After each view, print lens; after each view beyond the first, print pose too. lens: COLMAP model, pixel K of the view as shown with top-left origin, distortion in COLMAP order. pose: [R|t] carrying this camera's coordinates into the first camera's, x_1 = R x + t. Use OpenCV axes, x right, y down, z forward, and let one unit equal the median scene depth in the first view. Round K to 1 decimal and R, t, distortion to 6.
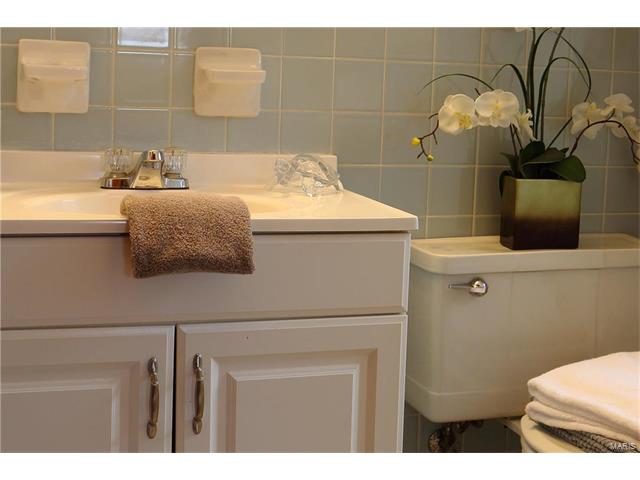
lens RADIAL K [[495.6, 0, 323.4], [0, 495.6, 242.8], [0, 0, 1]] dist [-0.100099, 0.095031]
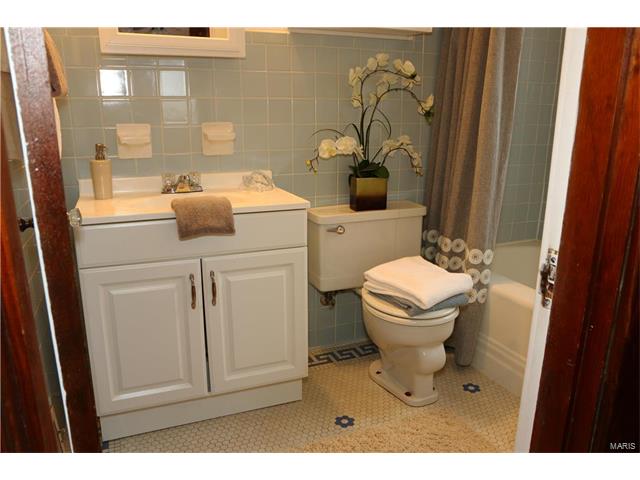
lens RADIAL K [[495.6, 0, 323.4], [0, 495.6, 242.8], [0, 0, 1]] dist [-0.100099, 0.095031]
pose [[0.976244, -0.062062, 0.207595, -0.206115], [0.038706, 0.992641, 0.114738, -0.106895], [-0.213189, -0.103977, 0.971463, -1.083266]]
